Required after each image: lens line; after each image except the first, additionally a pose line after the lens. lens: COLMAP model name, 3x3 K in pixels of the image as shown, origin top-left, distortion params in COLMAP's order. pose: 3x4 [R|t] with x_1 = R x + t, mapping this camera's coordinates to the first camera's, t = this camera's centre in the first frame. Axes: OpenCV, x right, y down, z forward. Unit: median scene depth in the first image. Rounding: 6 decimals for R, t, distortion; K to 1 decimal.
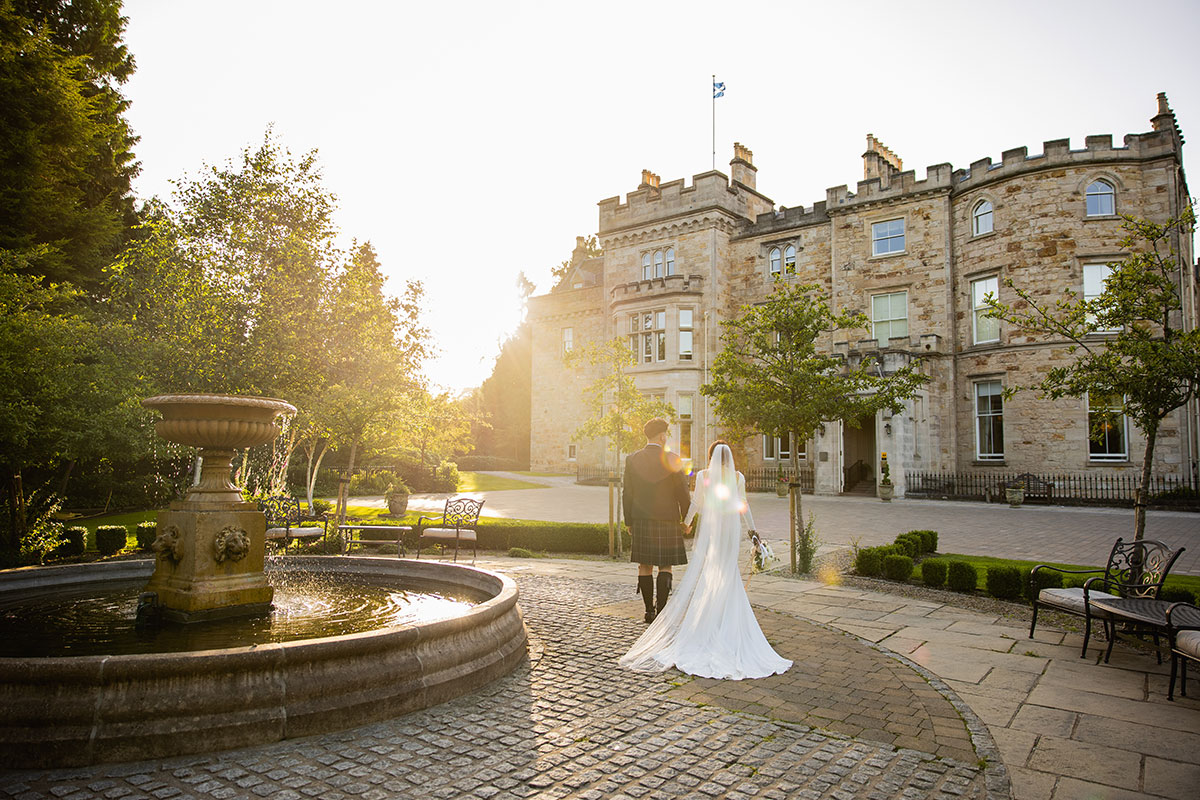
lens RADIAL K [[811.5, 0, 600.0], [0, 811.5, 400.0], [0, 0, 1]] dist [-0.000737, -0.001136]
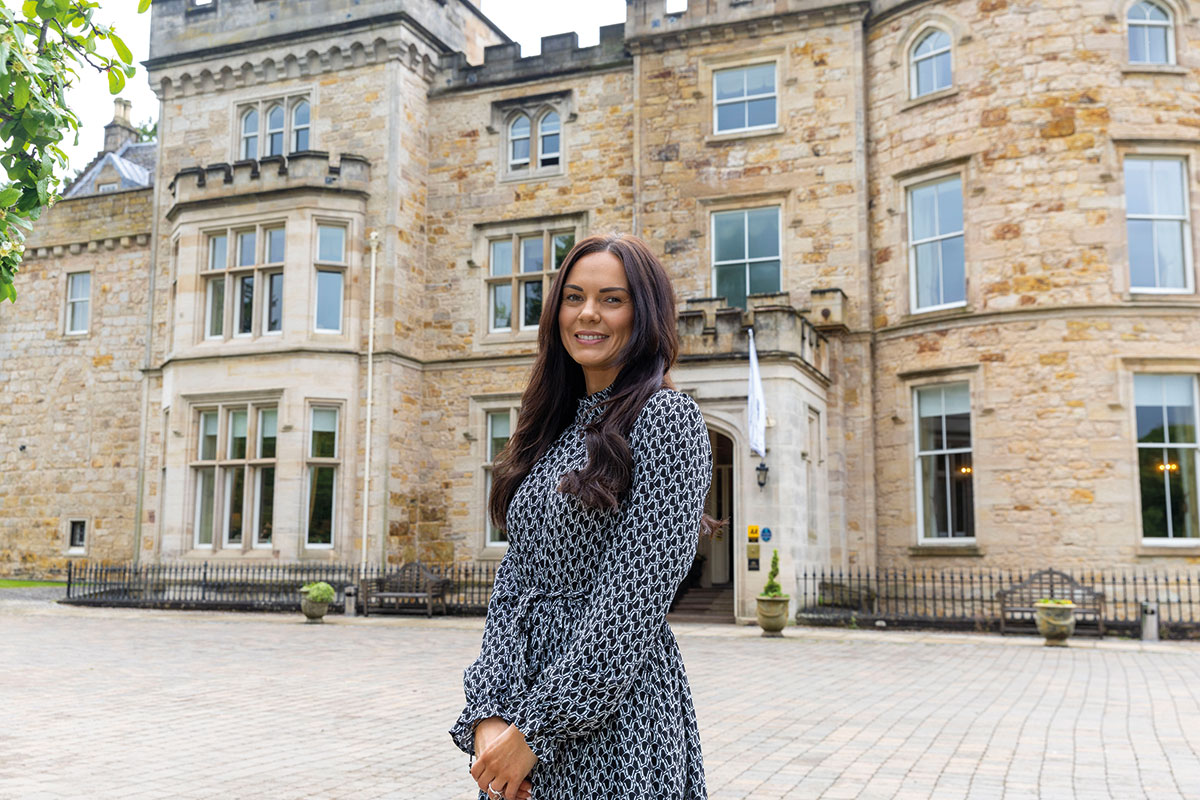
lens RADIAL K [[1231.6, 0, 600.0], [0, 1231.6, 400.0], [0, 0, 1]] dist [0.016736, 0.009568]
pose [[0.951799, 0.037245, 0.304452, 0.047191], [-0.019675, 0.997970, -0.060575, 0.034067], [-0.306090, 0.051665, 0.950600, 0.326608]]
